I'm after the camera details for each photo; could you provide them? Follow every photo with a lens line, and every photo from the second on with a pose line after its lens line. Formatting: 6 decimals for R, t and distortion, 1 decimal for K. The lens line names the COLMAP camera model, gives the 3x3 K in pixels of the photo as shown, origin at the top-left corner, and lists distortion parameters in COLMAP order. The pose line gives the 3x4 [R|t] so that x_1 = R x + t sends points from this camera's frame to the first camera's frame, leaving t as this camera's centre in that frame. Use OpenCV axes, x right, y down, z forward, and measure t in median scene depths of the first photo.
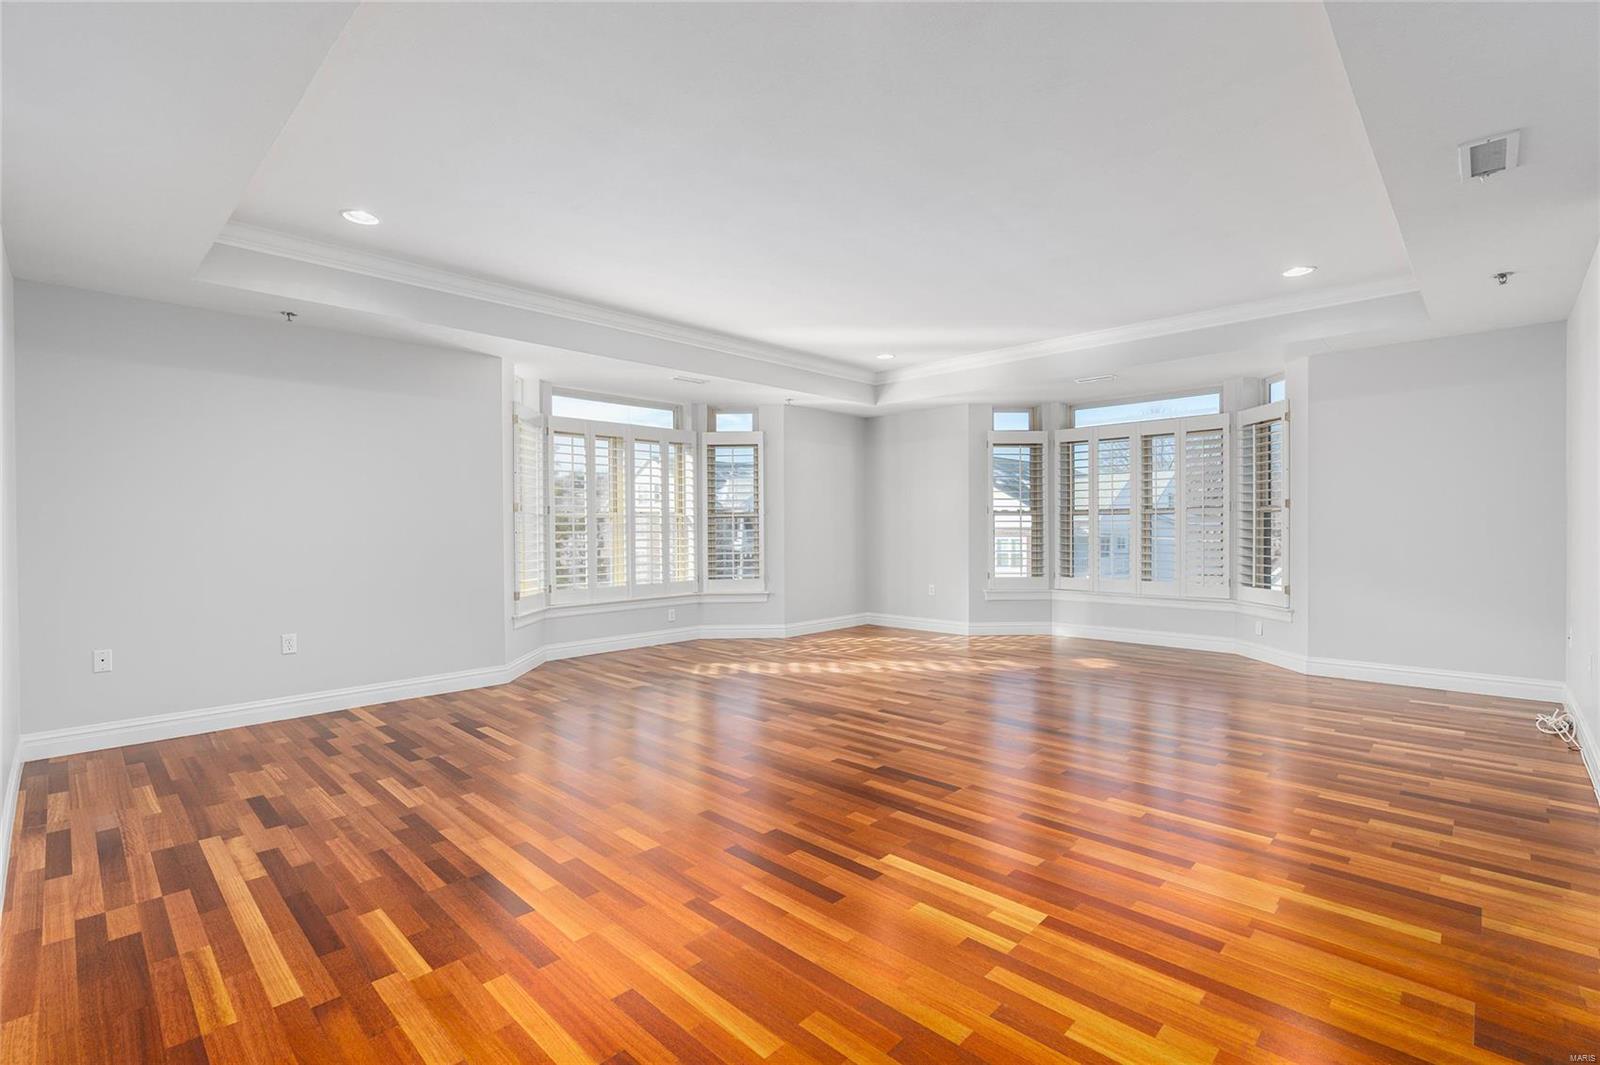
lens RADIAL K [[727.1, 0, 794.0], [0, 727.1, 529.3], [0, 0, 1]] dist [-0.009339, 0.005299]
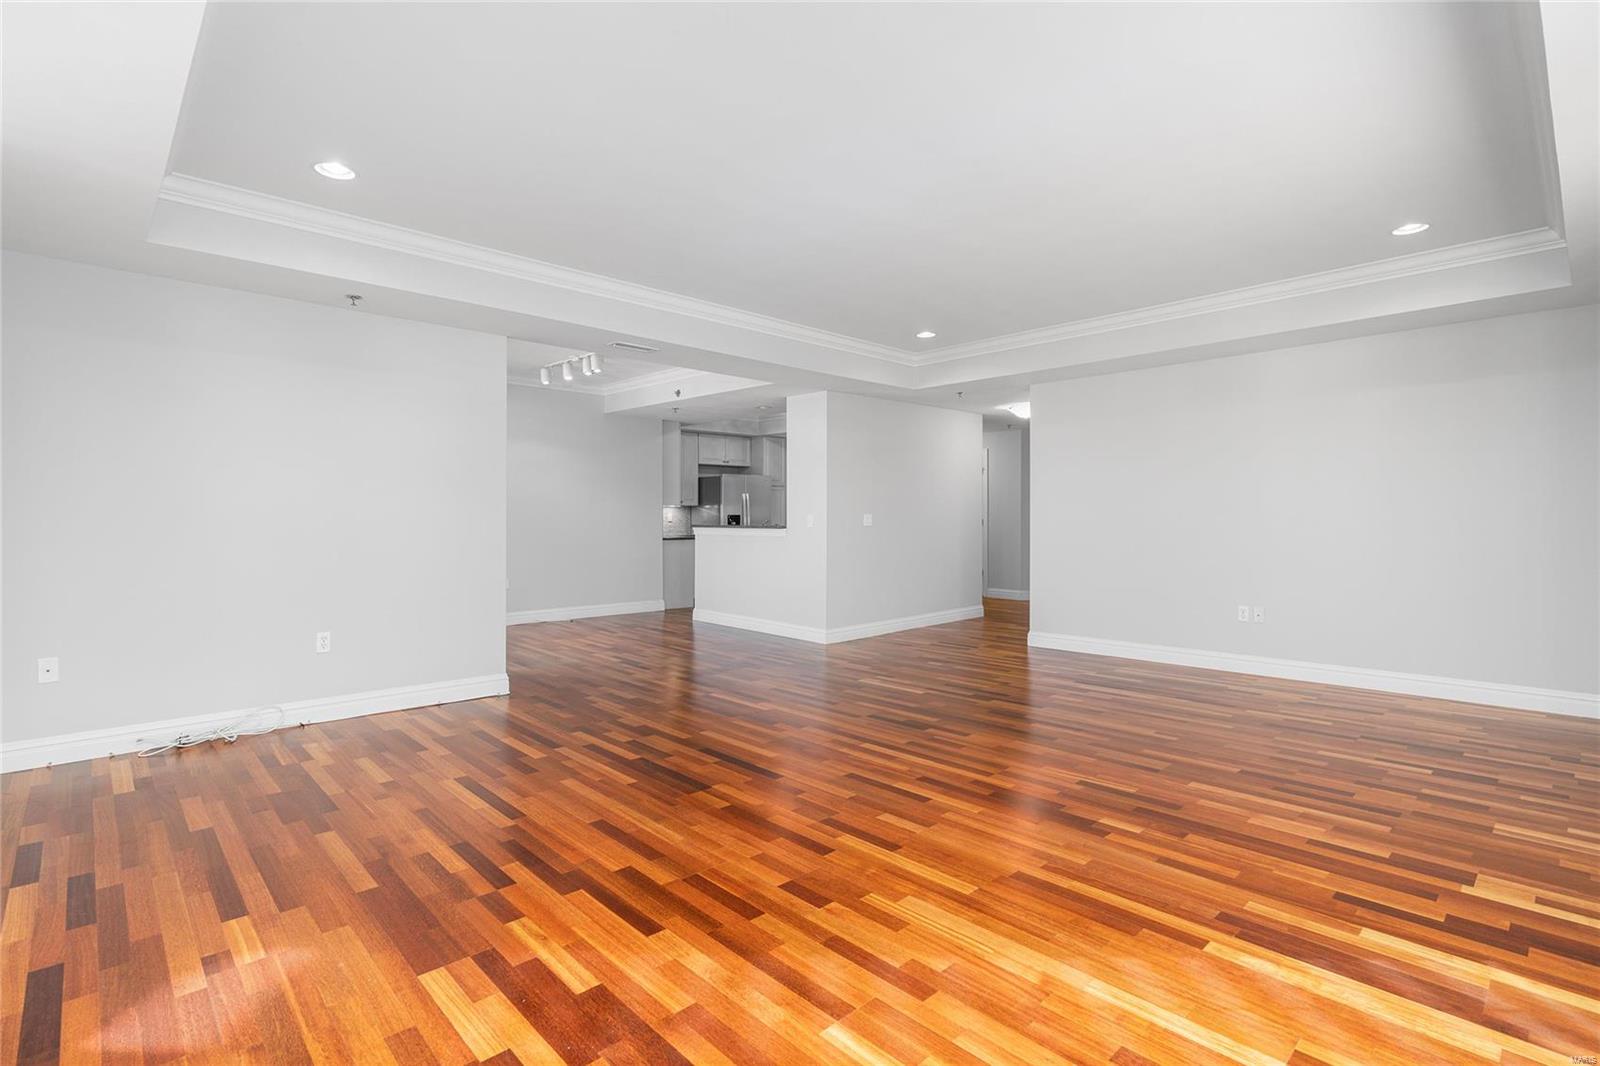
lens RADIAL K [[753.3, 0, 798.9], [0, 753.3, 525.0], [0, 0, 1]] dist [-0.003395, 0.002362]
pose [[-0.998971, 0.007638, 0.044716, 0.174942], [0.008178, 0.999896, 0.011906, -0.010501], [-0.044620, 0.012260, -0.998929, 1.449900]]
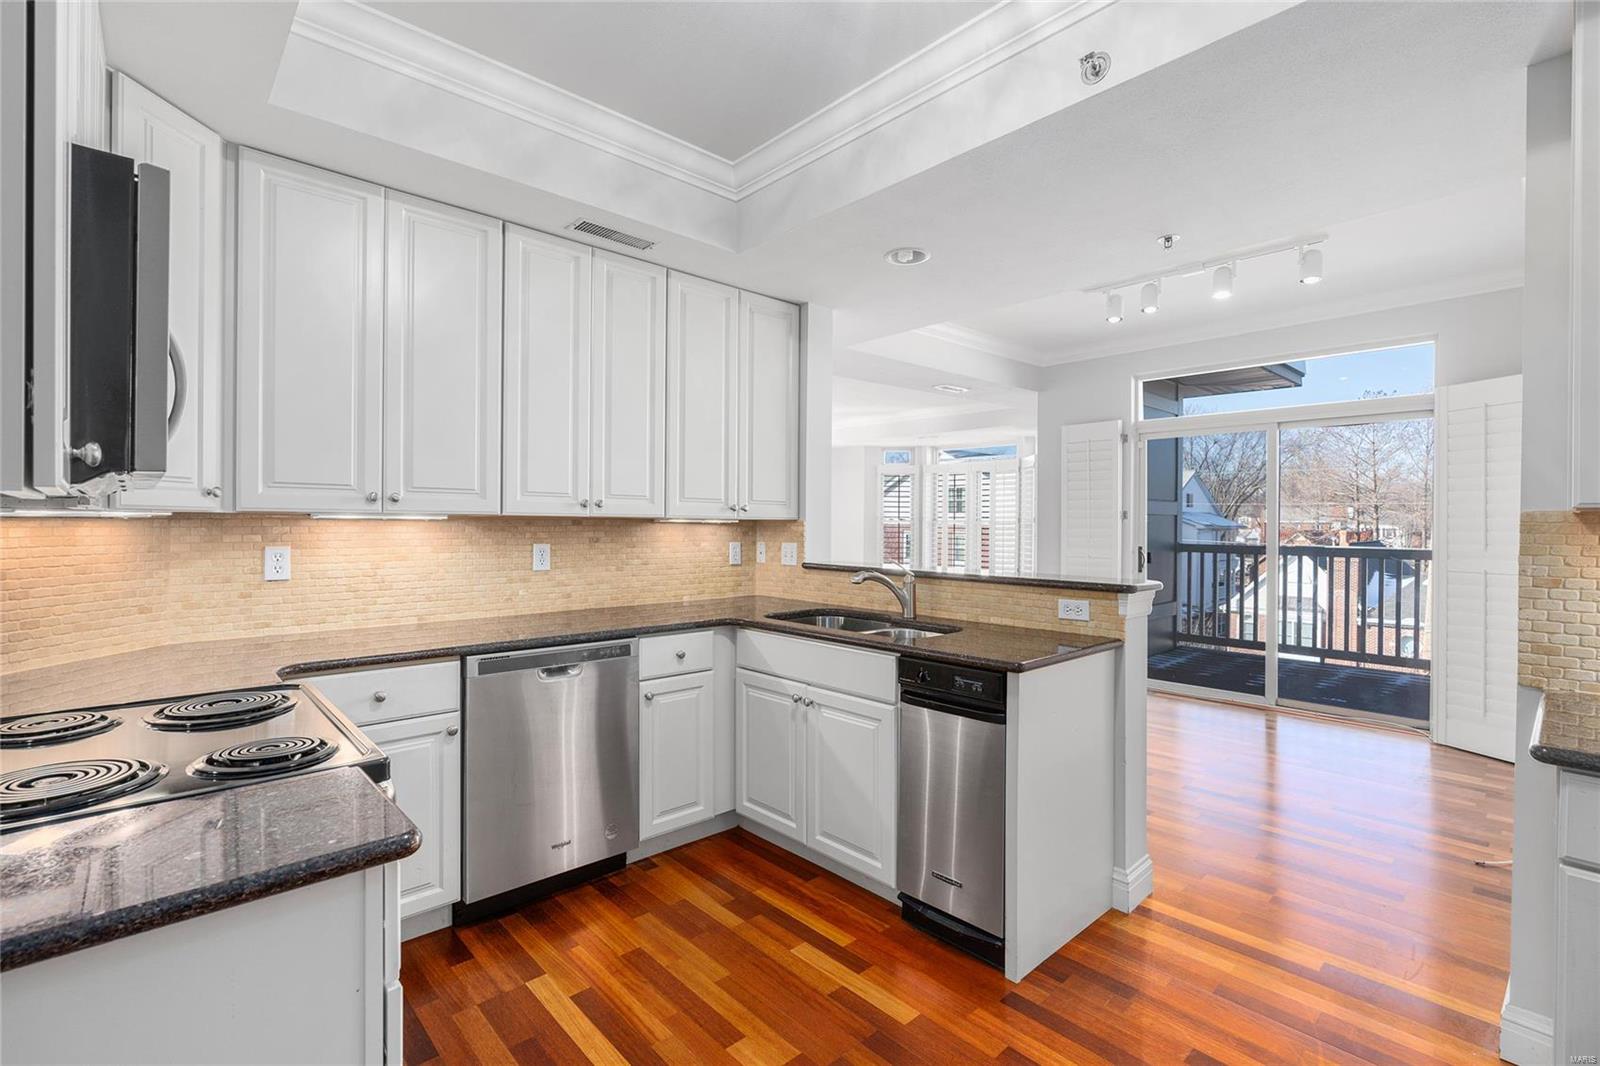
lens RADIAL K [[727.1, 0, 804.8], [0, 727.1, 523.2], [0, 0, 1]] dist [-0.009339, 0.005299]
pose [[0.998305, 0.011297, -0.057092, 0.288831], [-0.011199, 0.999935, 0.002043, -0.028224], [0.057111, -0.001400, 0.998367, -0.665442]]
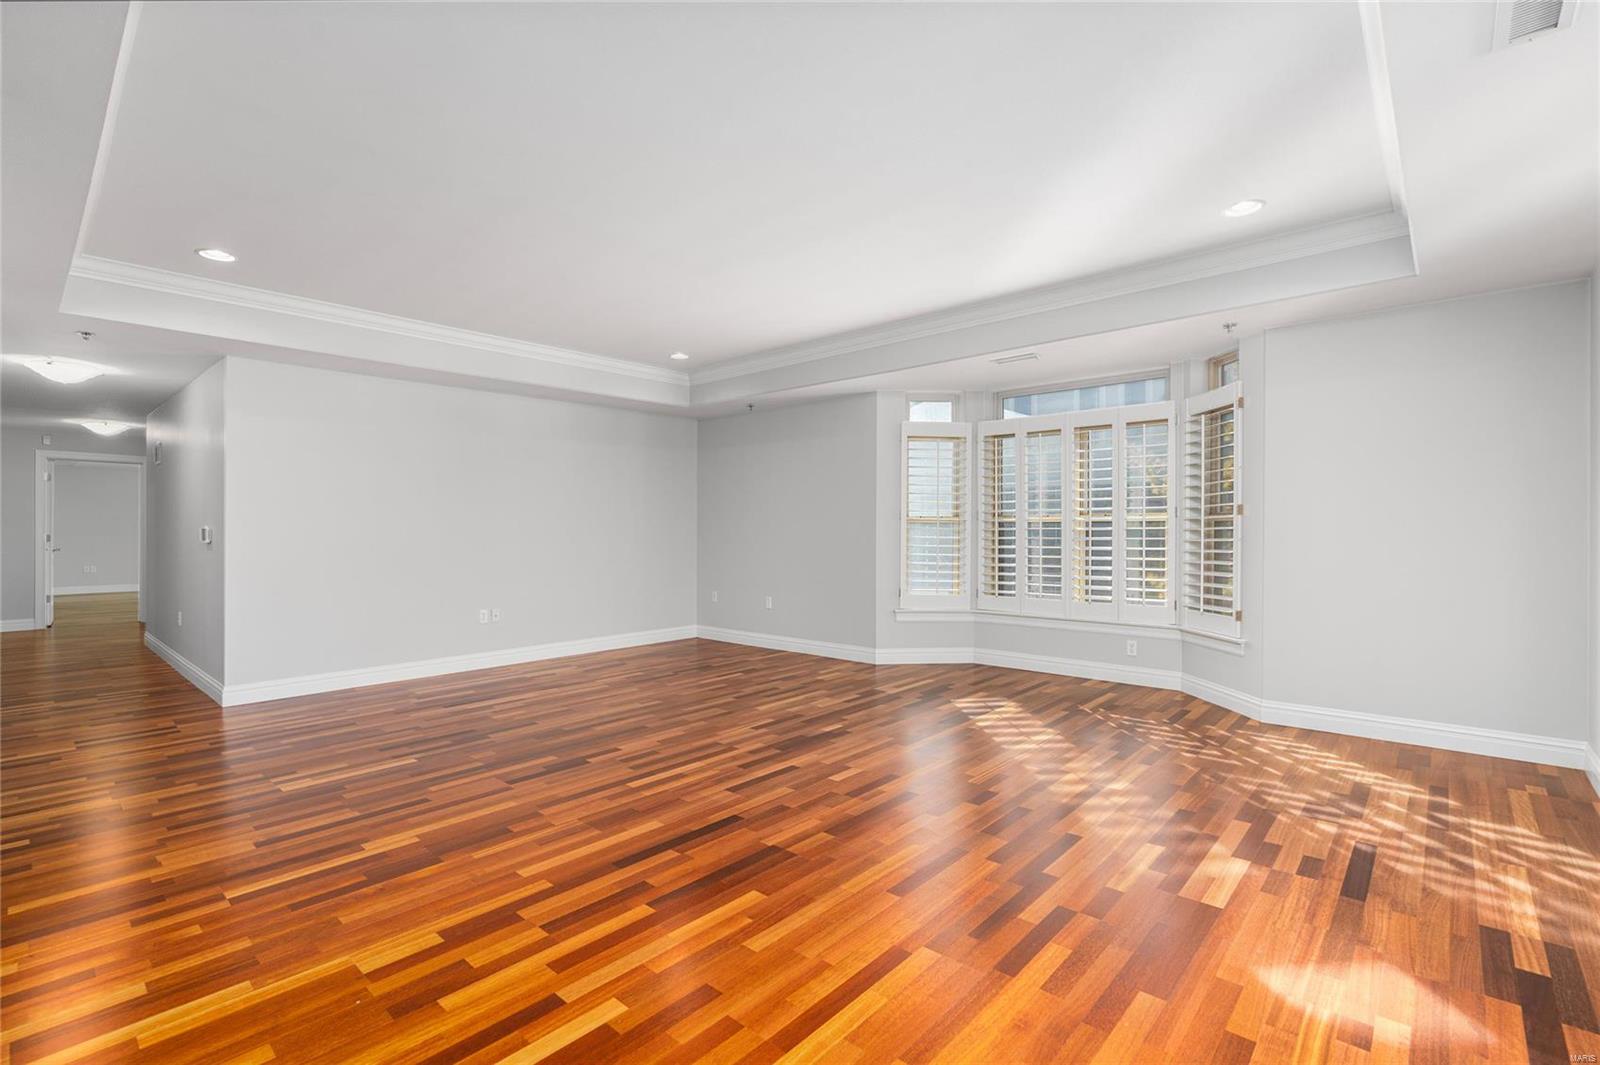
lens RADIAL K [[727.1, 0, 805.6], [0, 727.1, 529.3], [0, 0, 1]] dist [-0.009339, 0.005299]
pose [[0.038353, 0.002052, -0.999262, 0.787848], [-0.001339, 0.999997, 0.002002, -0.011800], [0.999263, 0.001261, 0.038356, 0.839577]]
